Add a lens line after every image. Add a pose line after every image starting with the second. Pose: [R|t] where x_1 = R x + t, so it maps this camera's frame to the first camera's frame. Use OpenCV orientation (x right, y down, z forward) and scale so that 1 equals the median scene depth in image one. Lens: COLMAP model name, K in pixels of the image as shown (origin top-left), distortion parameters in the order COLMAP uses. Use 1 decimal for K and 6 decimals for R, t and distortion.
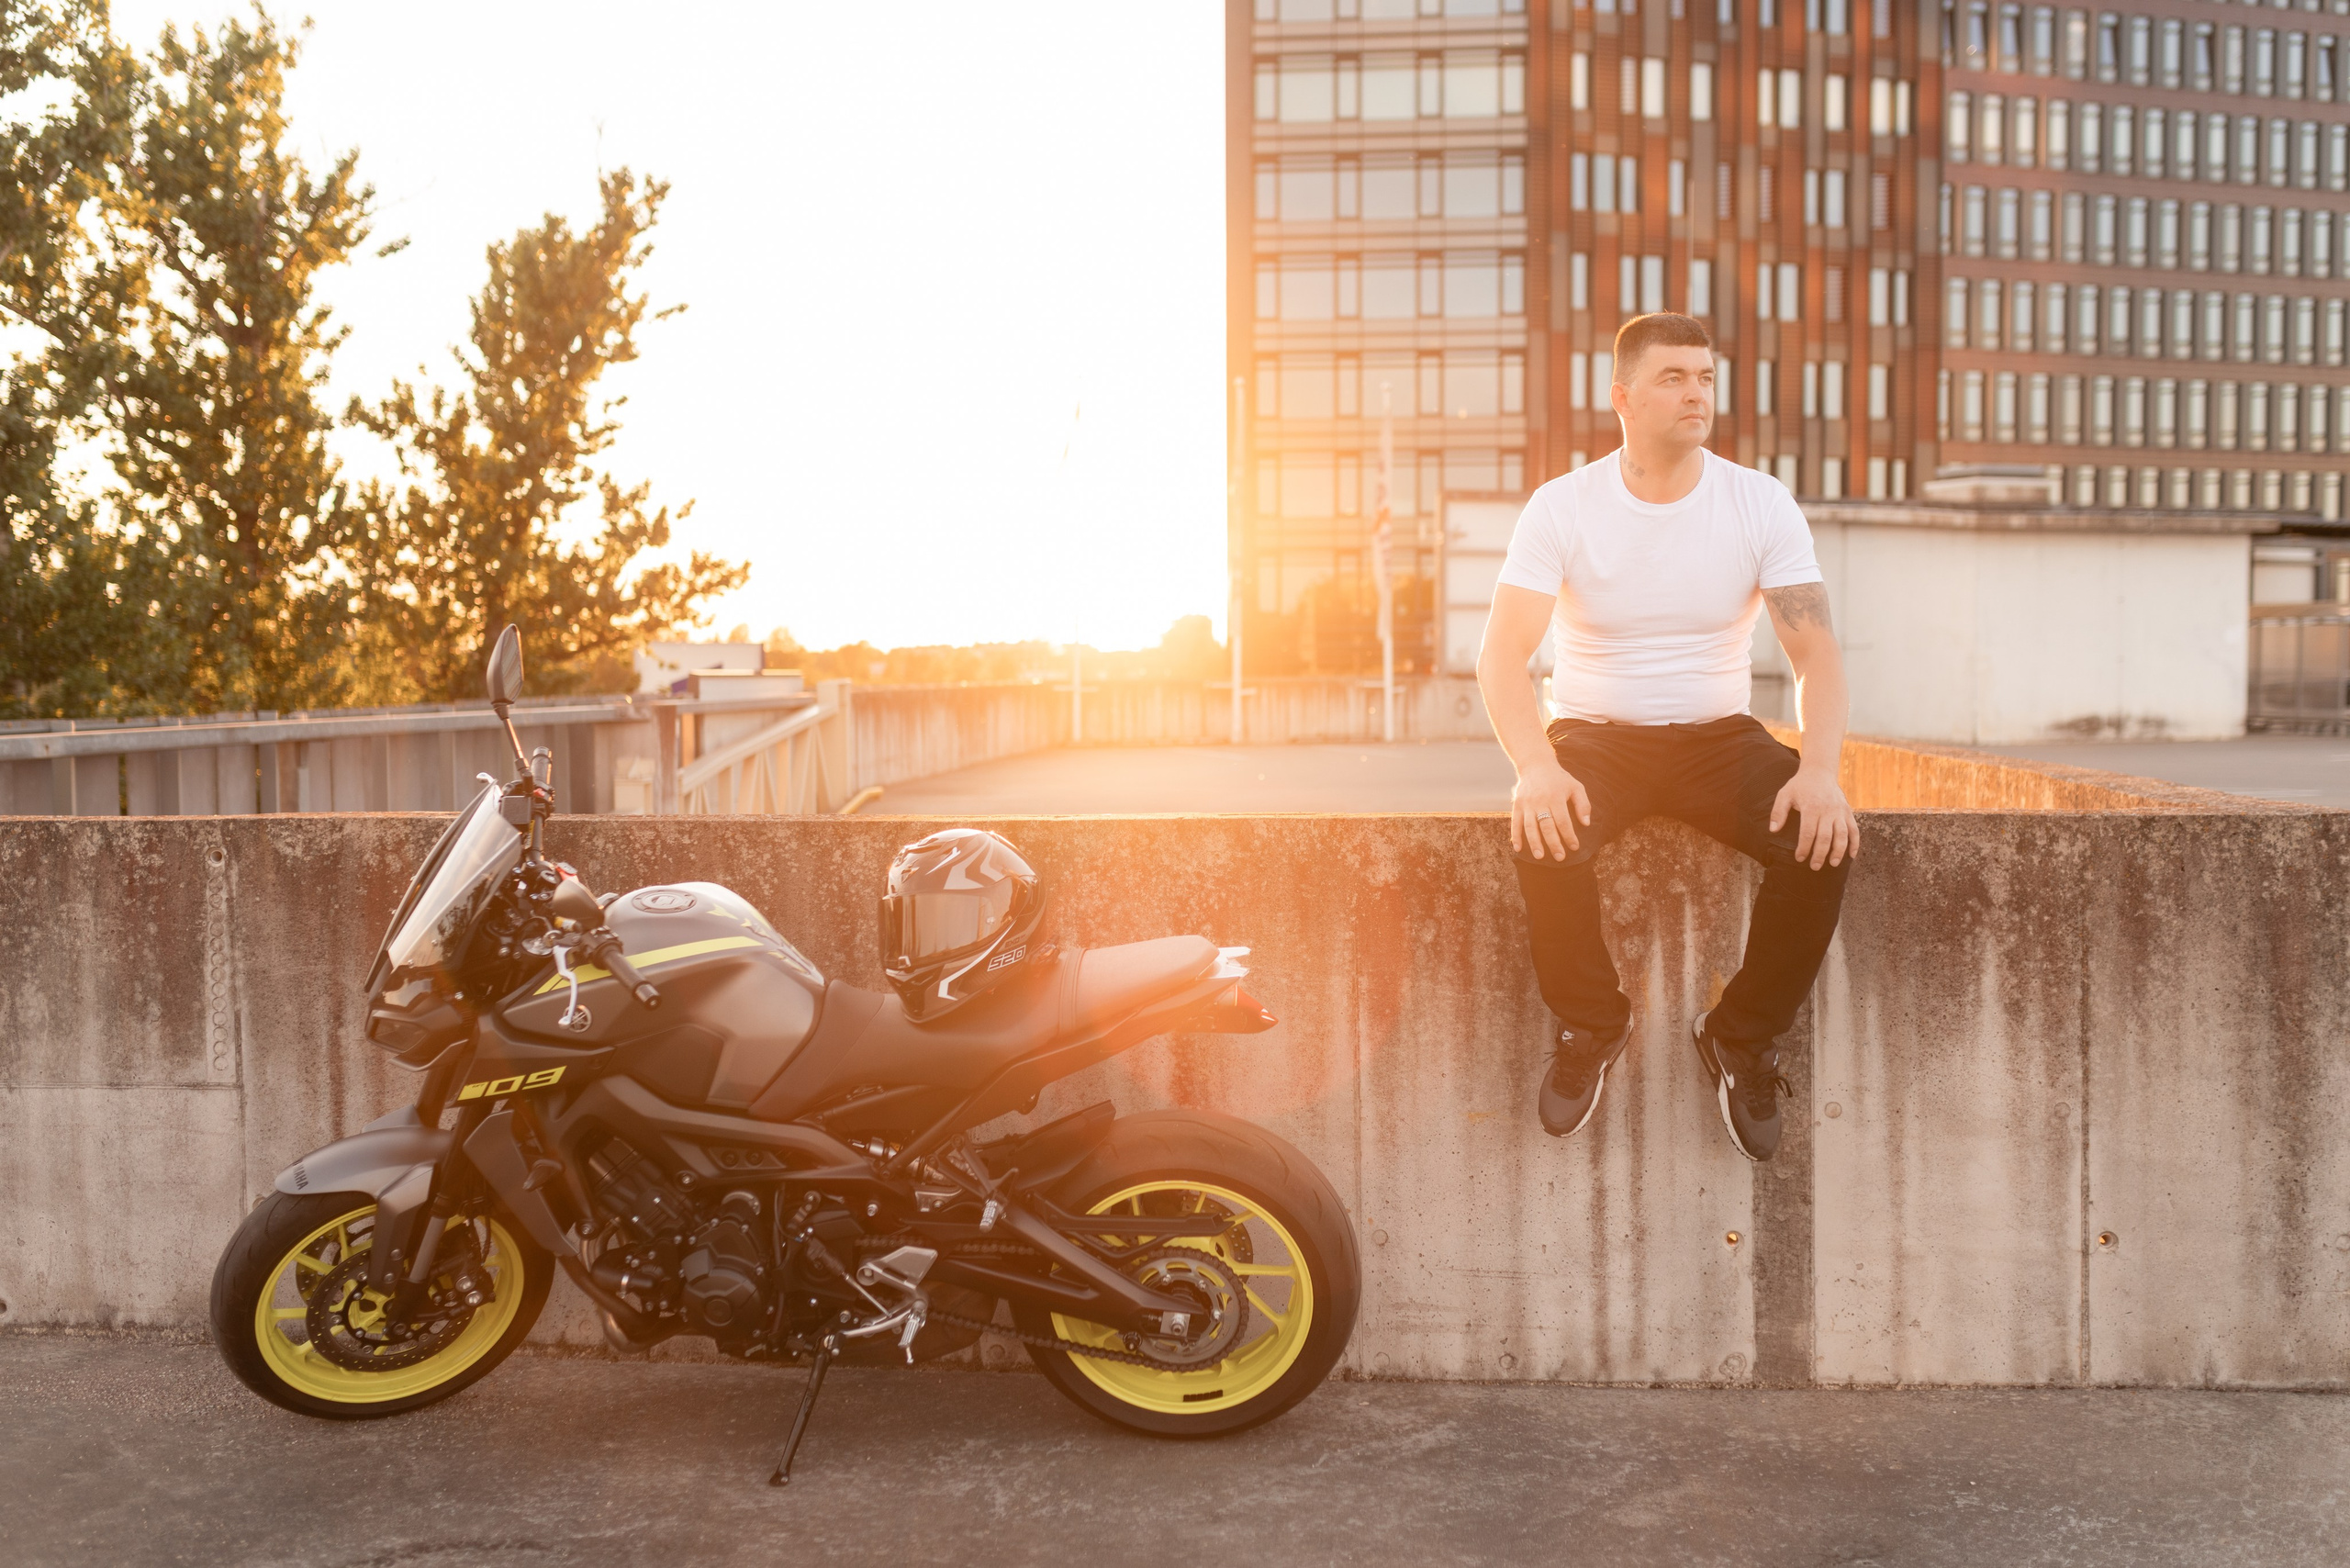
lens RADIAL K [[2355.7, 0, 1173.0], [0, 2355.7, 774.8], [0, 0, 1]] dist [-0.003909, 0.000000]
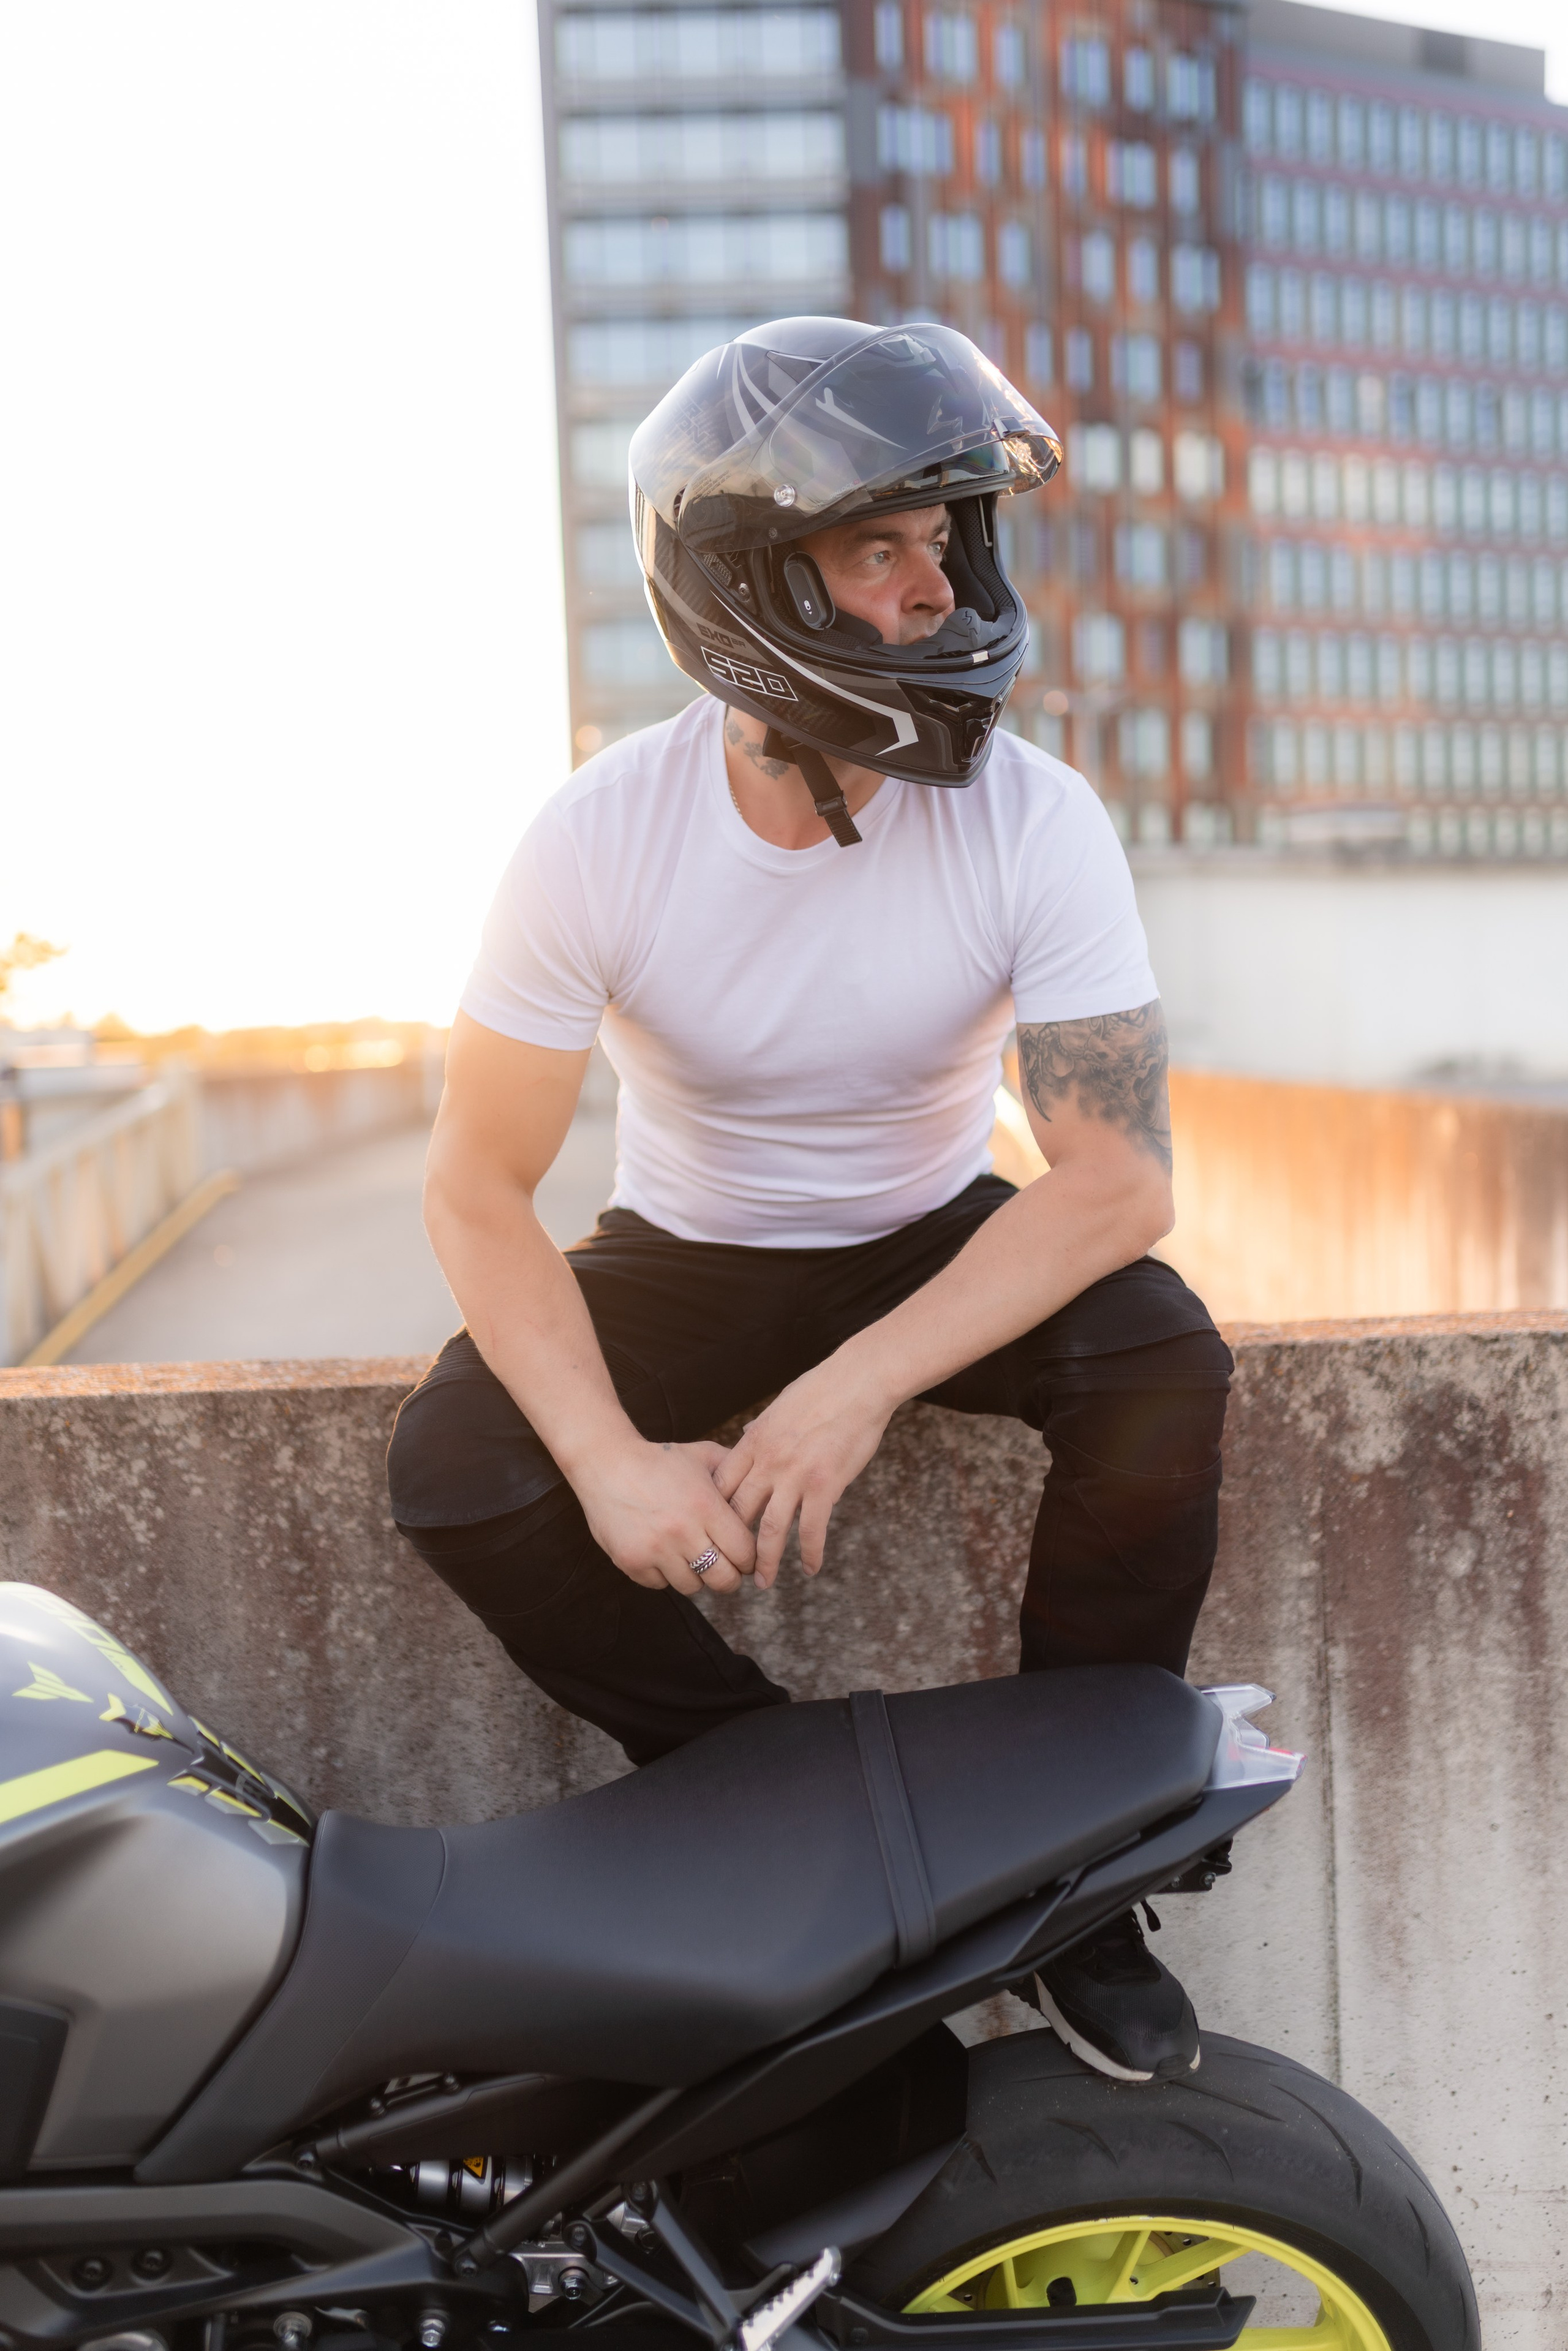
lens RADIAL K [[2356.5, 0, 789.9], [0, 2356.5, 1180.1], [0, 0, 1]] dist [-0.003909, 0.000000]
pose [[0.992774, -0.038065, 0.113802, -0.092889], [0.036042, 0.999155, 0.019777, -0.030873], [-0.114459, -0.015533, 0.993307, 0.504889]]
